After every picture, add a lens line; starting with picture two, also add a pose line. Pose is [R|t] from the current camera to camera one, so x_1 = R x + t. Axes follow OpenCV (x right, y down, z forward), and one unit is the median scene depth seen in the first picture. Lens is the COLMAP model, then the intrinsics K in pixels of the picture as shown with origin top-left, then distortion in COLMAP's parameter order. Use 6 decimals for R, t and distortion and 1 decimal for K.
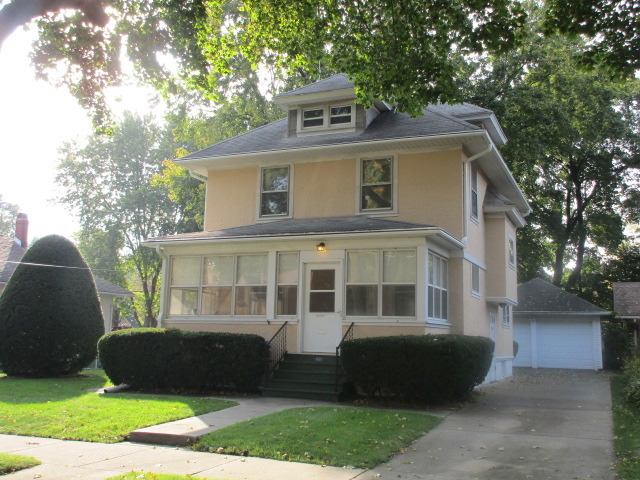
lens RADIAL K [[662.0, 0, 320.4], [0, 662.0, 239.3], [0, 0, 1]] dist [0.009975, 0.000000]
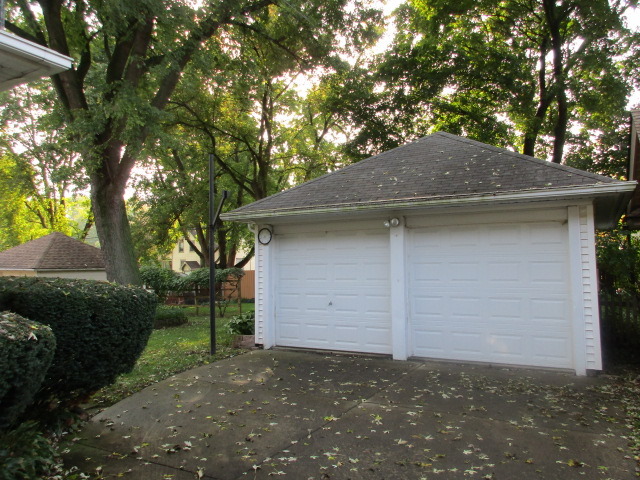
lens RADIAL K [[496.1, 0, 319.6], [0, 496.1, 240.8], [0, 0, 1]] dist [-0.004156, -0.001677]
pose [[0.993749, -0.032793, -0.106708, 0.310351], [0.040100, 0.996942, 0.067067, 0.111295], [0.104182, -0.070926, 0.992026, 0.736121]]
